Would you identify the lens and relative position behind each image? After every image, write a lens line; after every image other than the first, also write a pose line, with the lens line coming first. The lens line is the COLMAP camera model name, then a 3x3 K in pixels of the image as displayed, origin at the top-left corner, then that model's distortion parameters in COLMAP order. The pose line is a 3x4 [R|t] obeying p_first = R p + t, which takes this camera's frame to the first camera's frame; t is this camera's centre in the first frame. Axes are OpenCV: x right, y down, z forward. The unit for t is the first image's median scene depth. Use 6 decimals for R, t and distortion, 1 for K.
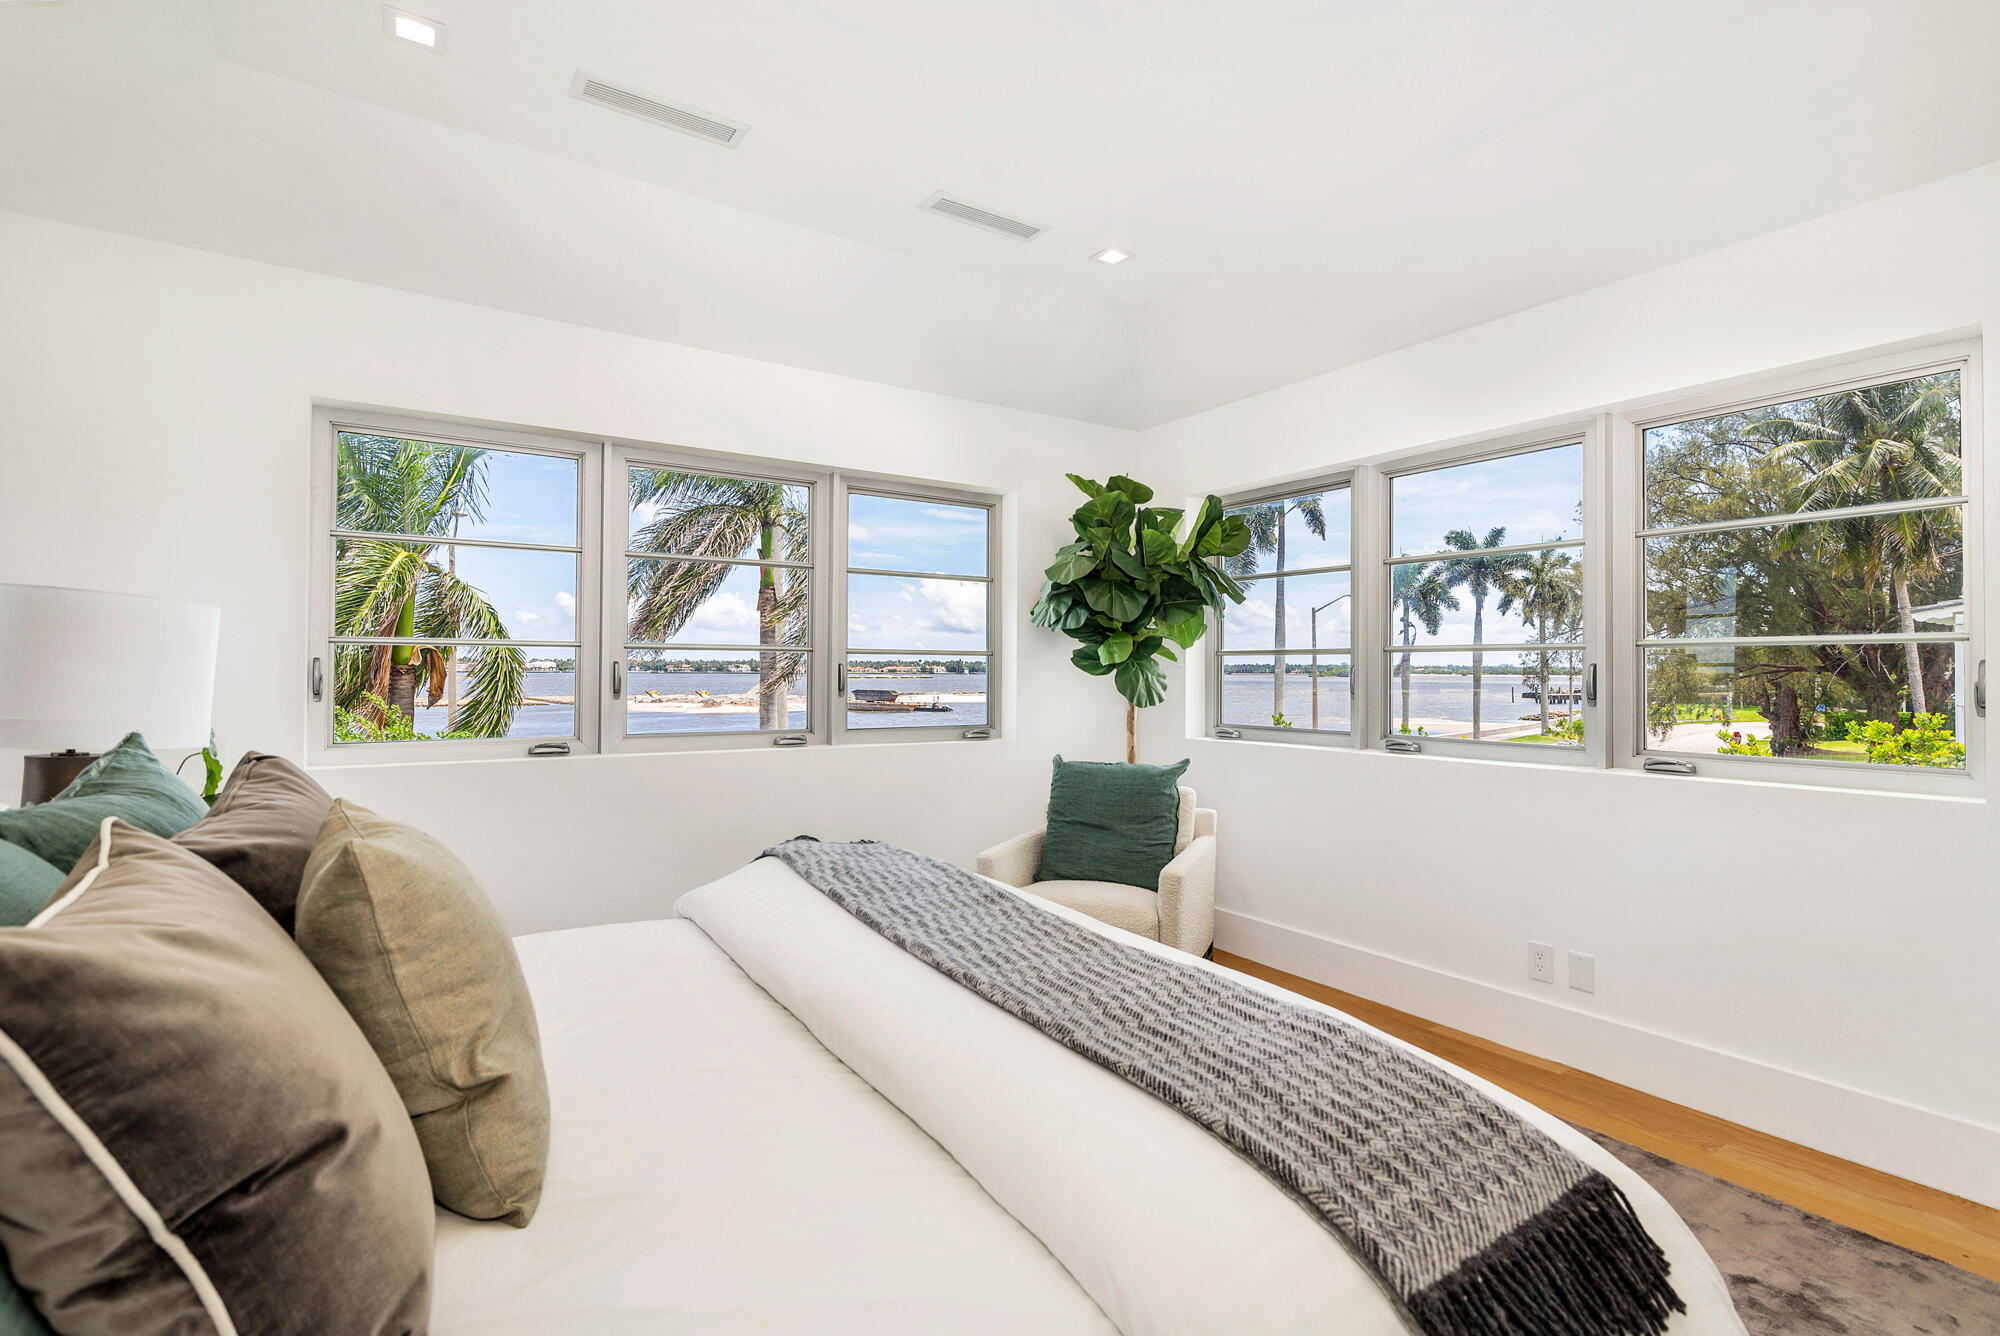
lens RADIAL K [[907.6, 0, 1004.6], [0, 907.6, 659.7], [0, 0, 1]] dist [-0.002250, -0.000757]
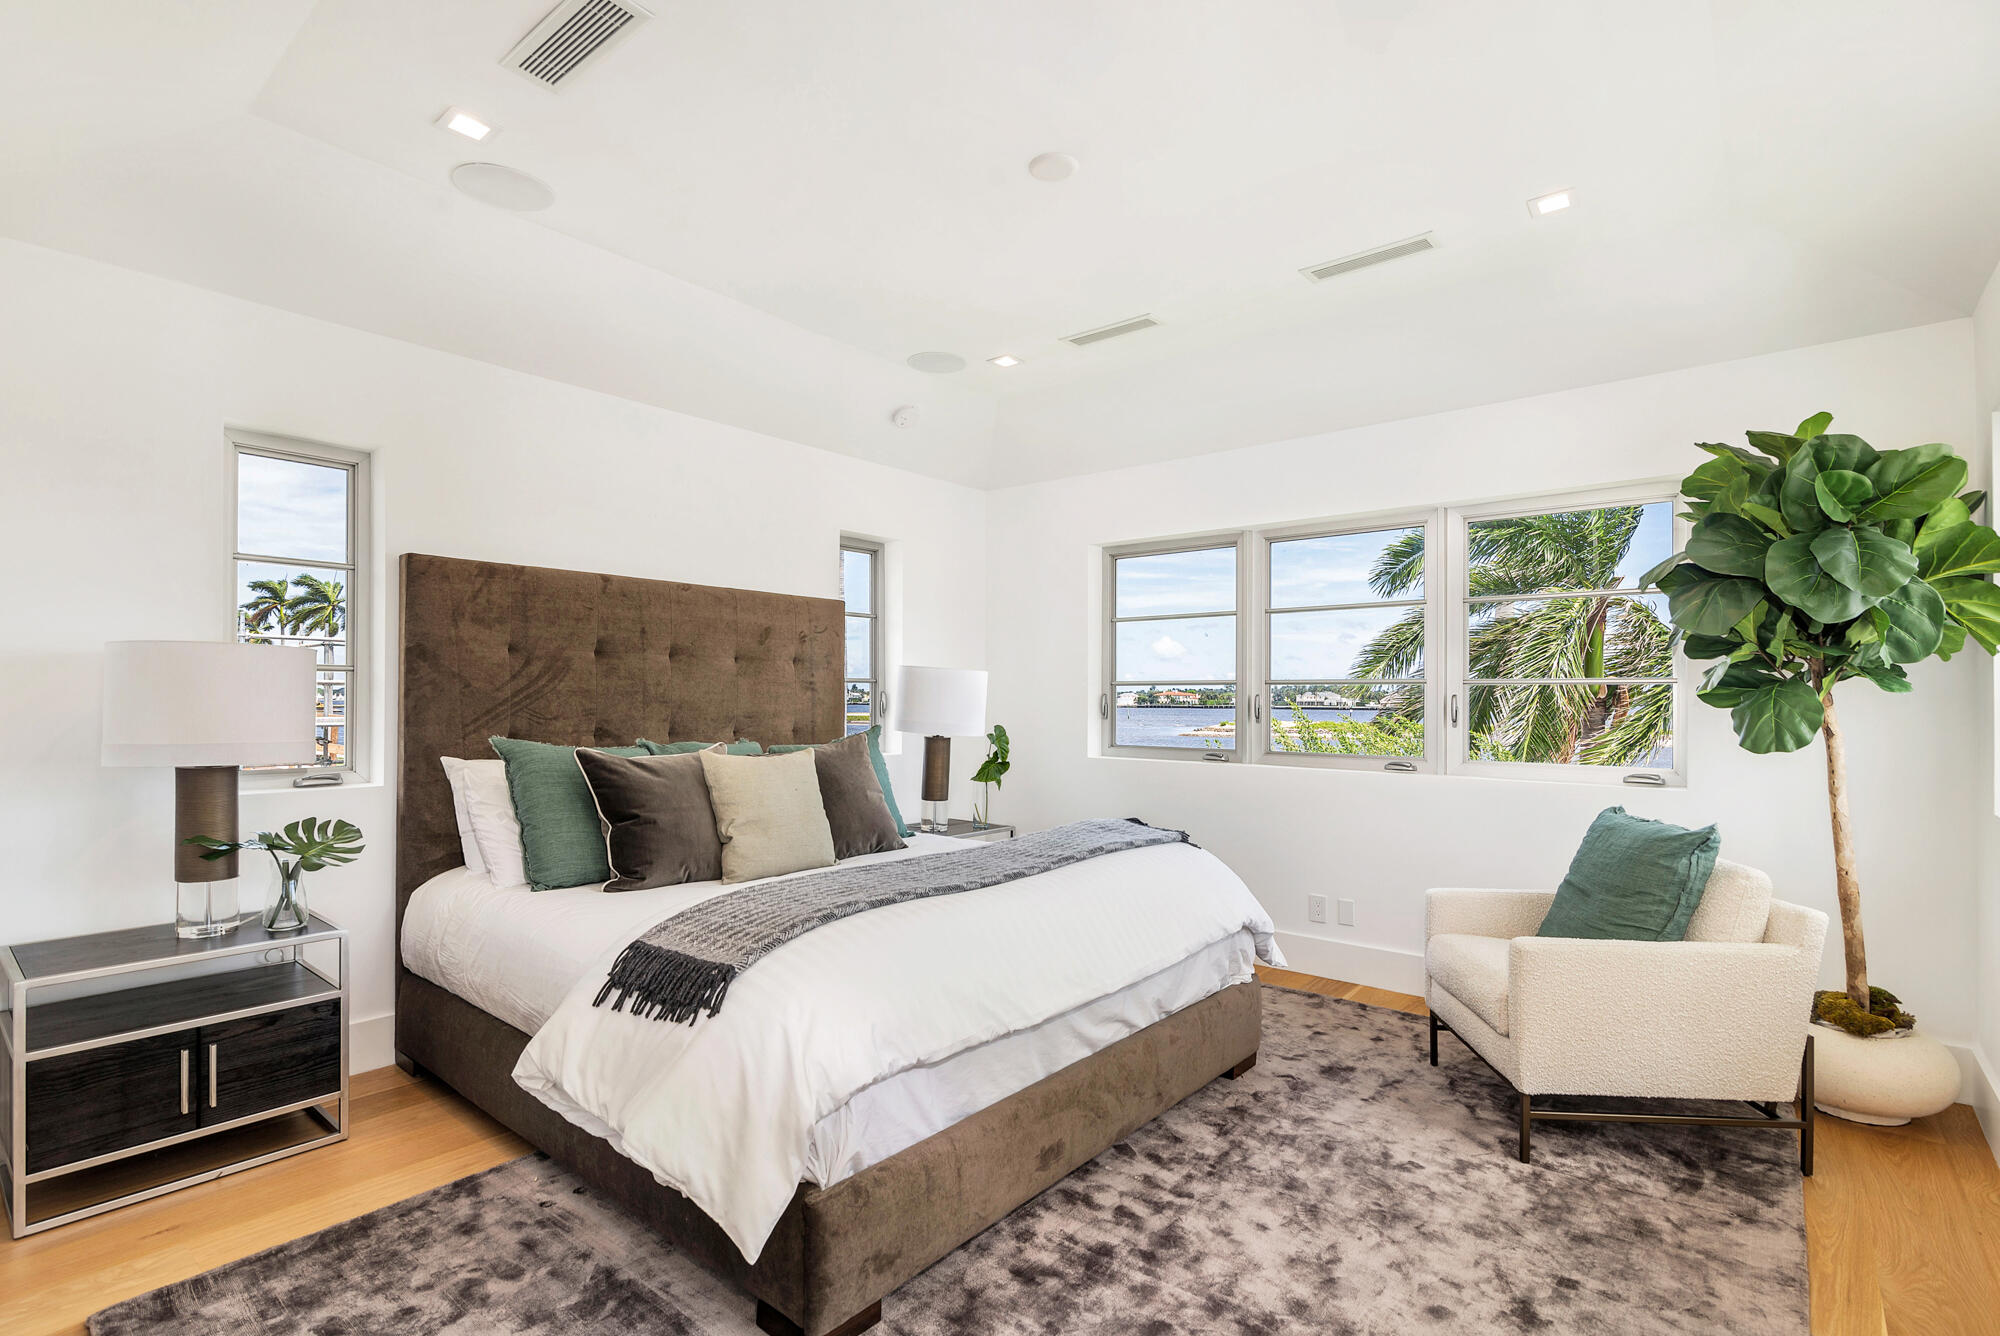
lens RADIAL K [[907.6, 0, 1004.6], [0, 907.6, 659.7], [0, 0, 1]] dist [-0.002250, -0.000757]
pose [[0.320757, -0.044007, -0.946139, 0.697639], [0.010140, 0.999022, -0.043029, 0.005529], [0.947107, 0.004208, 0.320889, 0.245900]]
